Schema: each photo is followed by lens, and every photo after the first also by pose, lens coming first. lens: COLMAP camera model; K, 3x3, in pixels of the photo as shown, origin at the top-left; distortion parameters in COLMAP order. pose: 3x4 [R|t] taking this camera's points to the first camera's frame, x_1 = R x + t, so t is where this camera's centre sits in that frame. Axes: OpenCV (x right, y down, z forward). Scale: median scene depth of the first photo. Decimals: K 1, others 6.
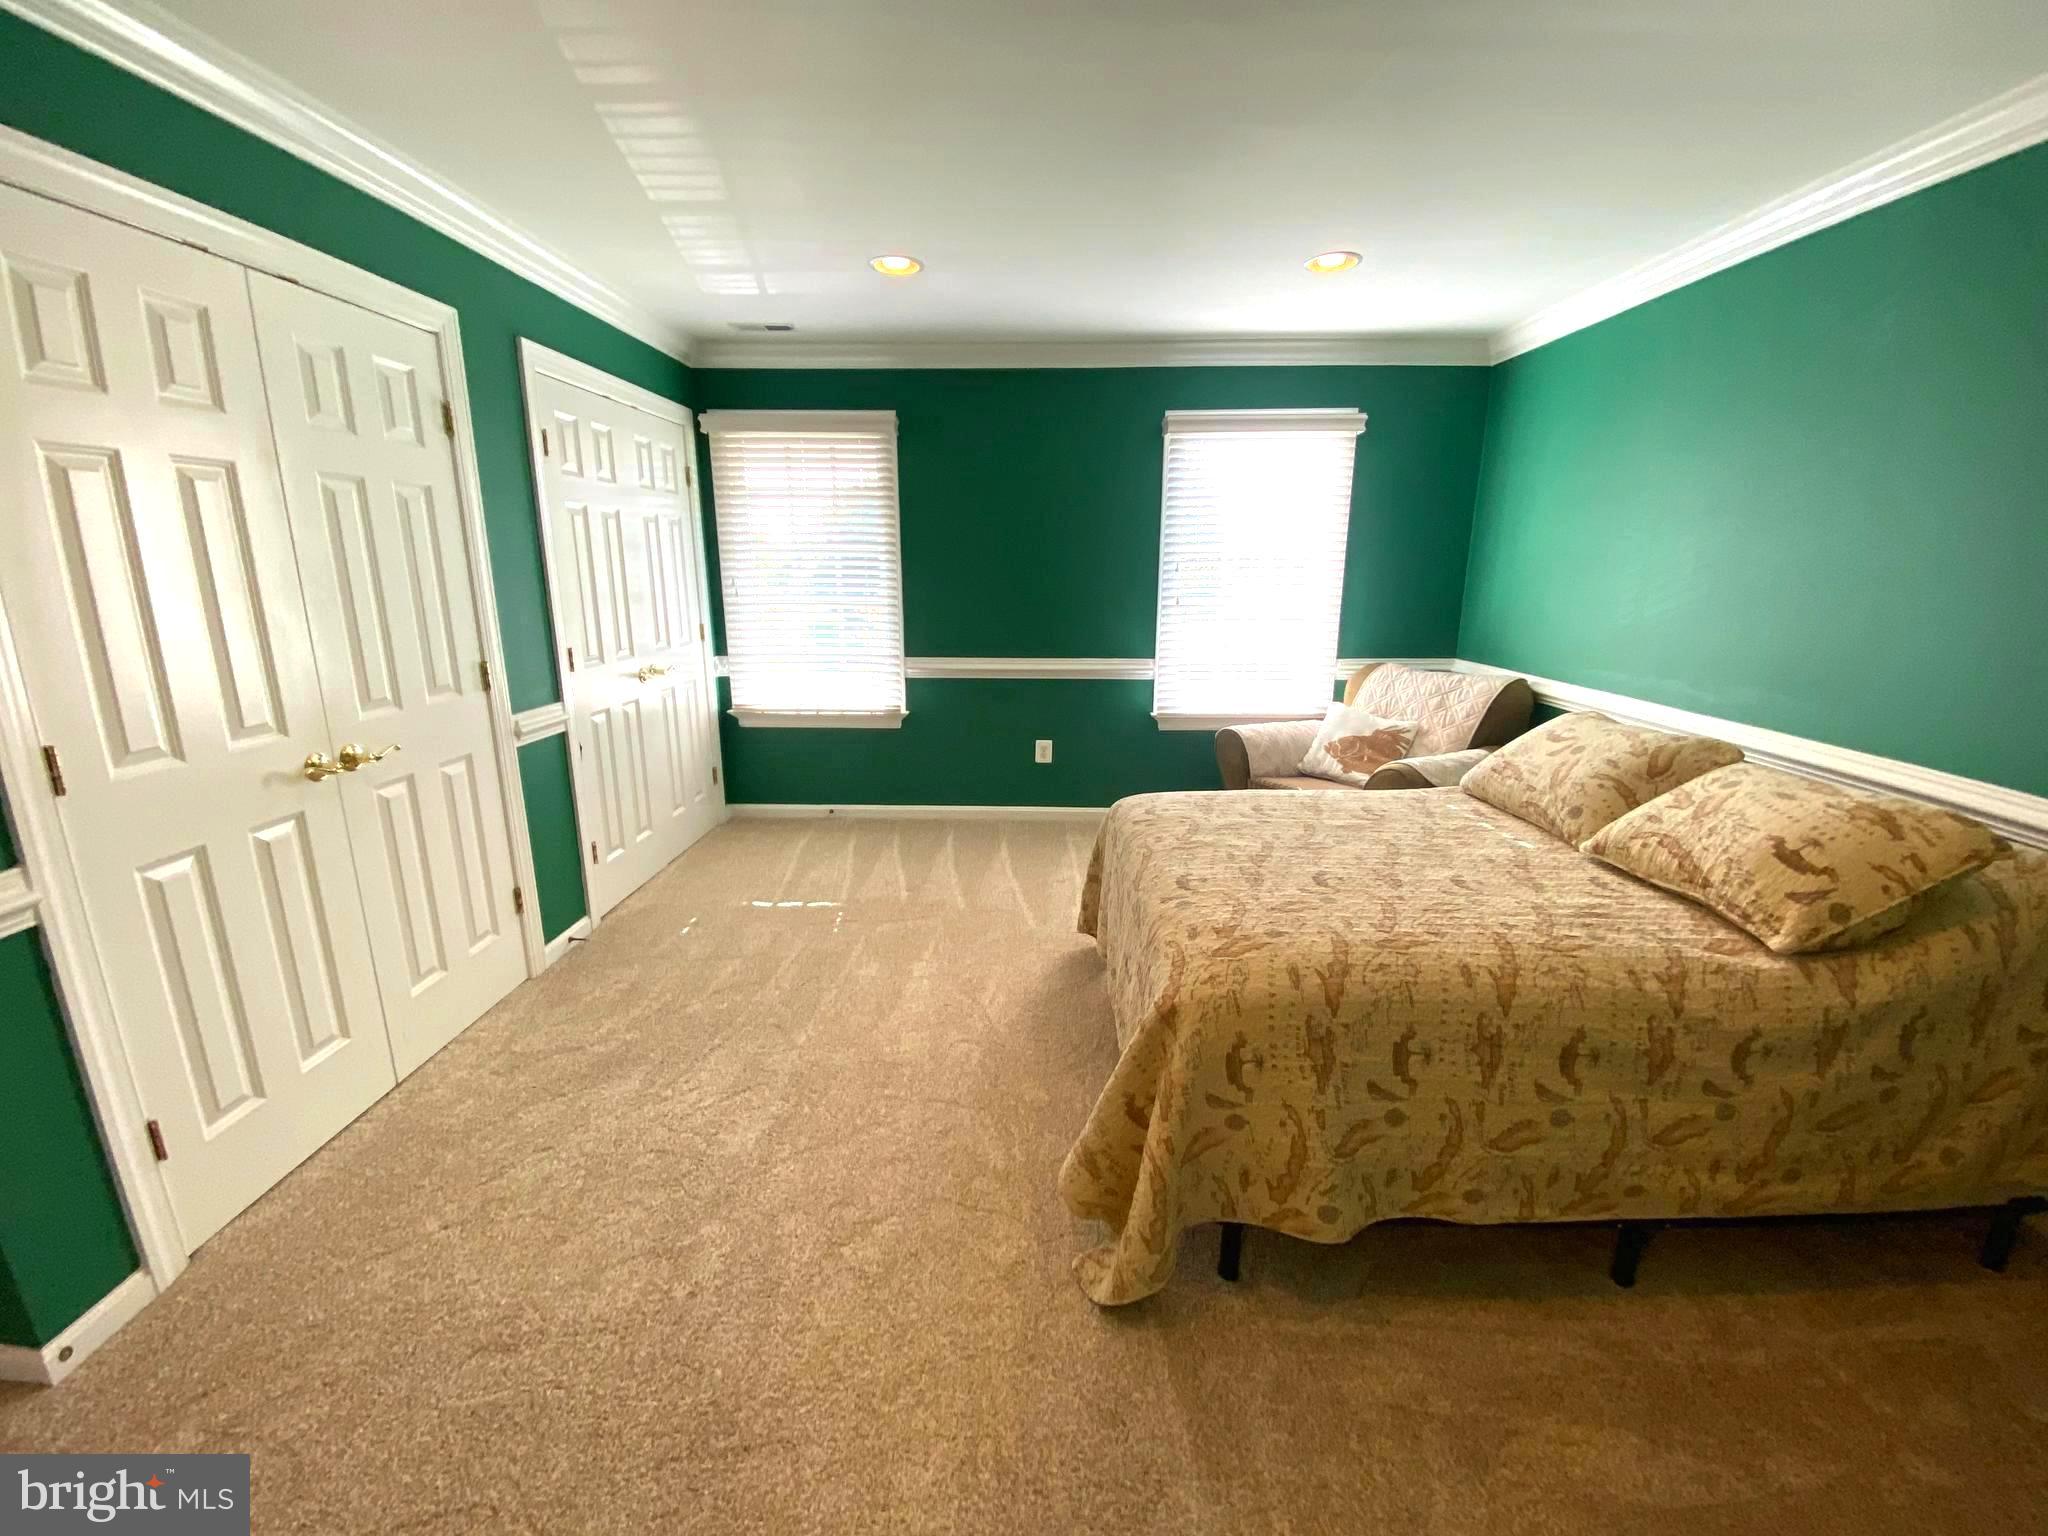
lens RADIAL K [[842.0, 0, 1024.0], [0, 842.0, 757.9], [0, 0, 1]] dist [0.000834, -0.010685]
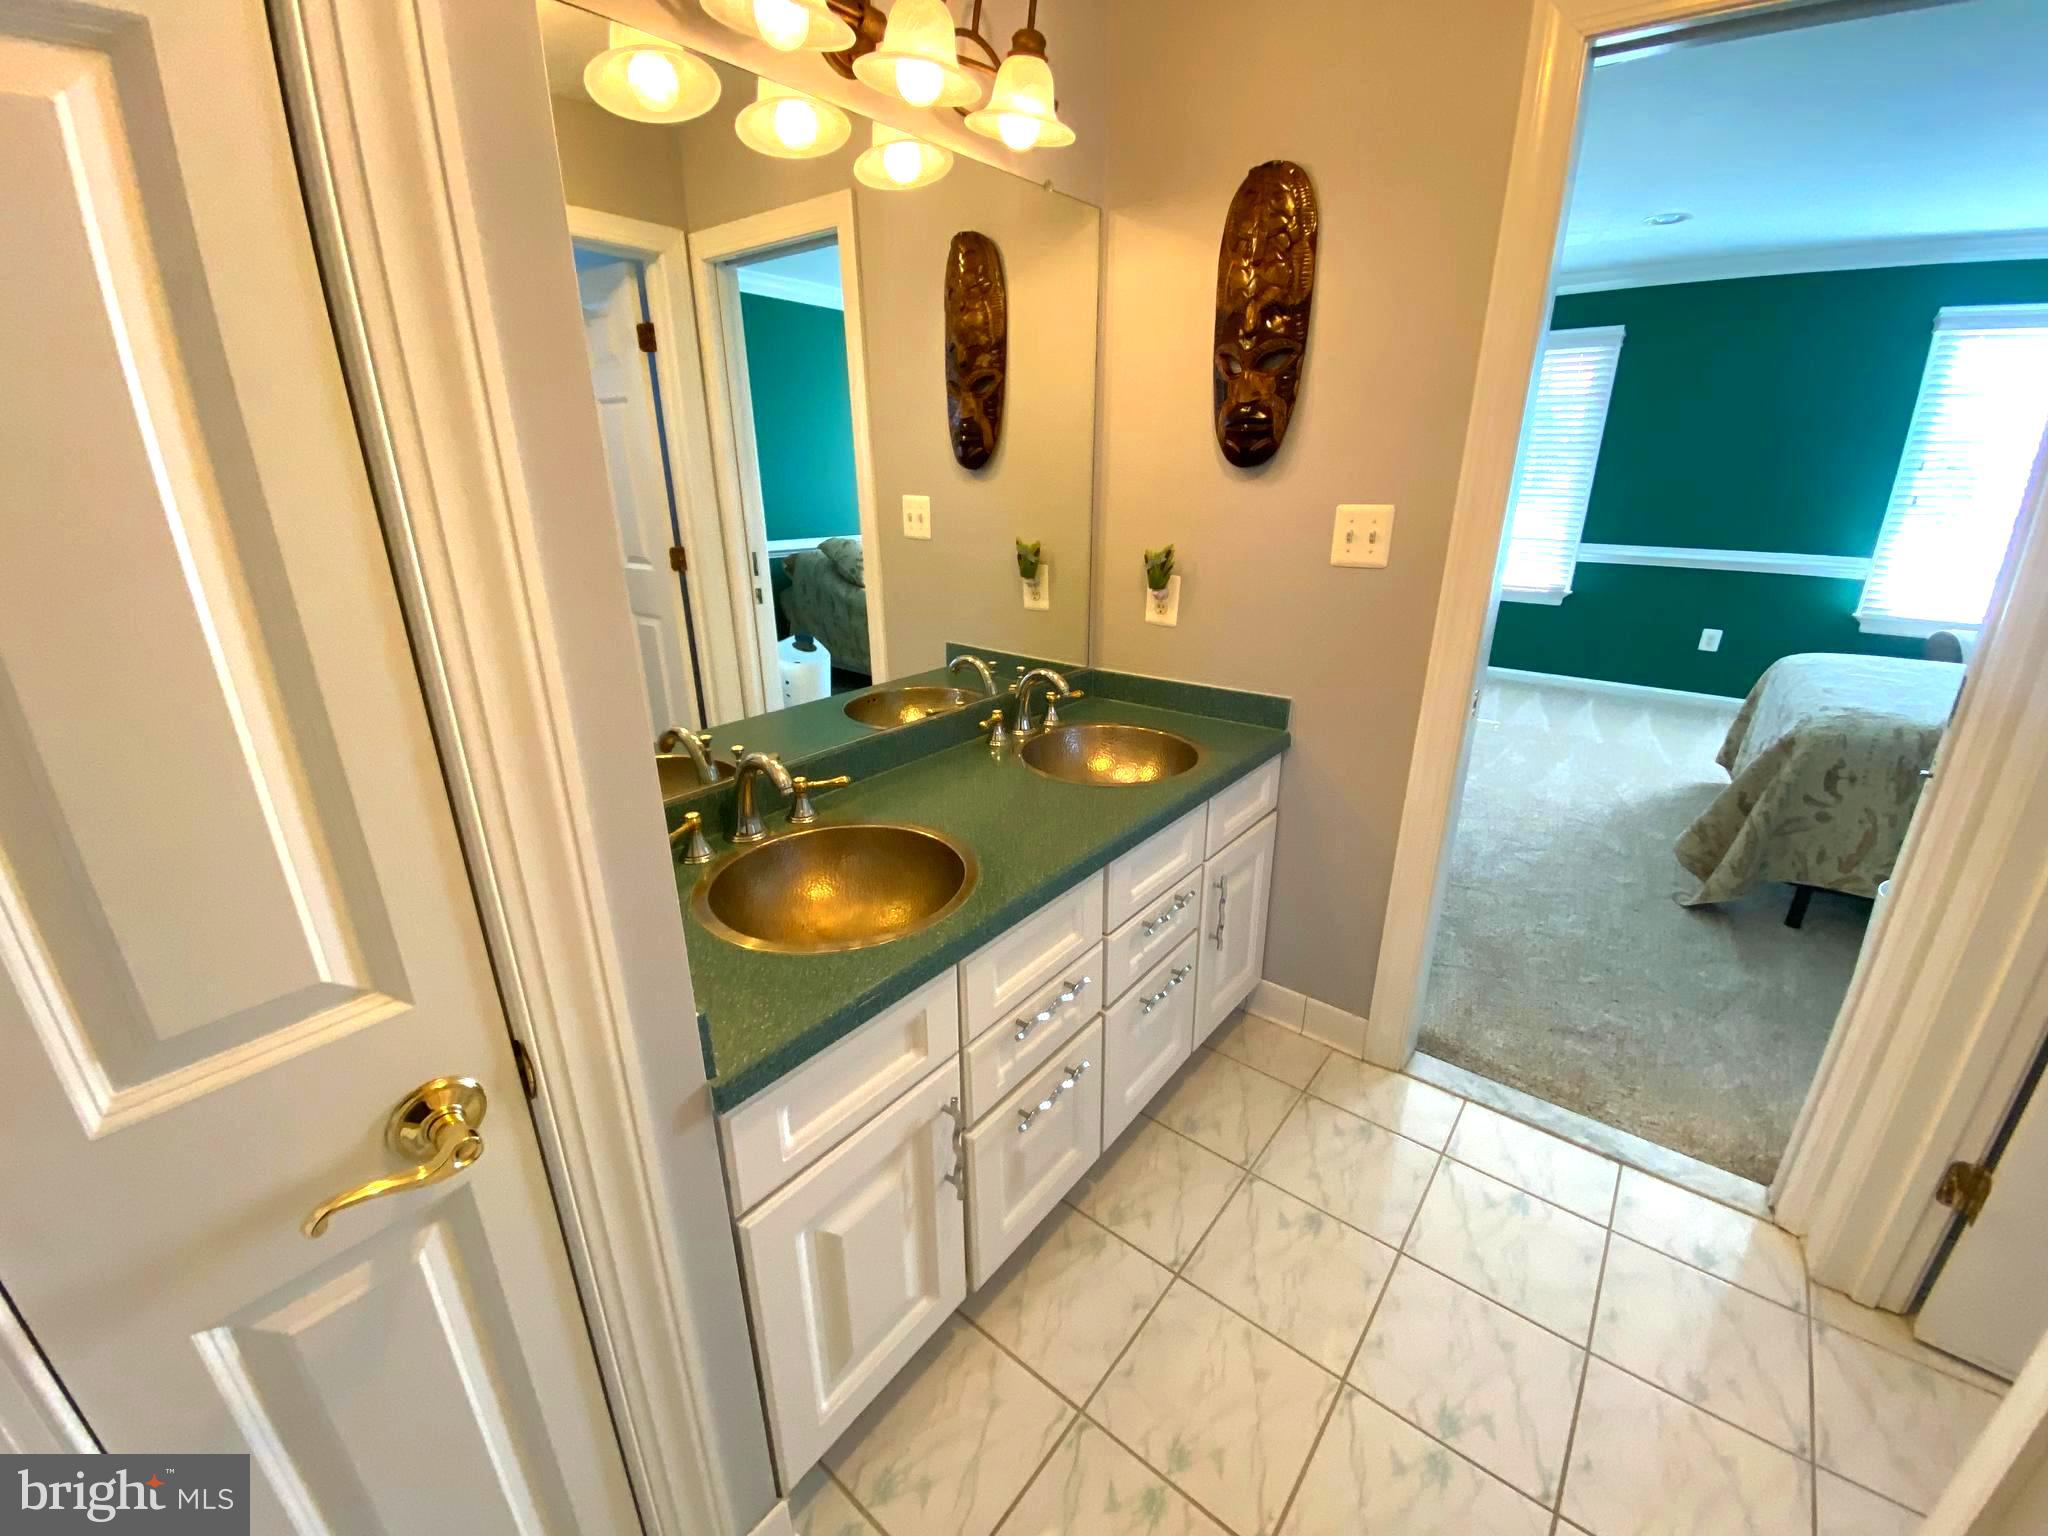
lens RADIAL K [[842.0, 0, 1024.0], [0, 842.0, 757.9], [0, 0, 1]] dist [0.000834, -0.010685]
pose [[0.788109, 0.204269, -0.580654, -0.024514], [-0.138967, 0.978021, 0.155441, 0.158103], [0.599644, -0.041813, 0.799174, -0.634053]]
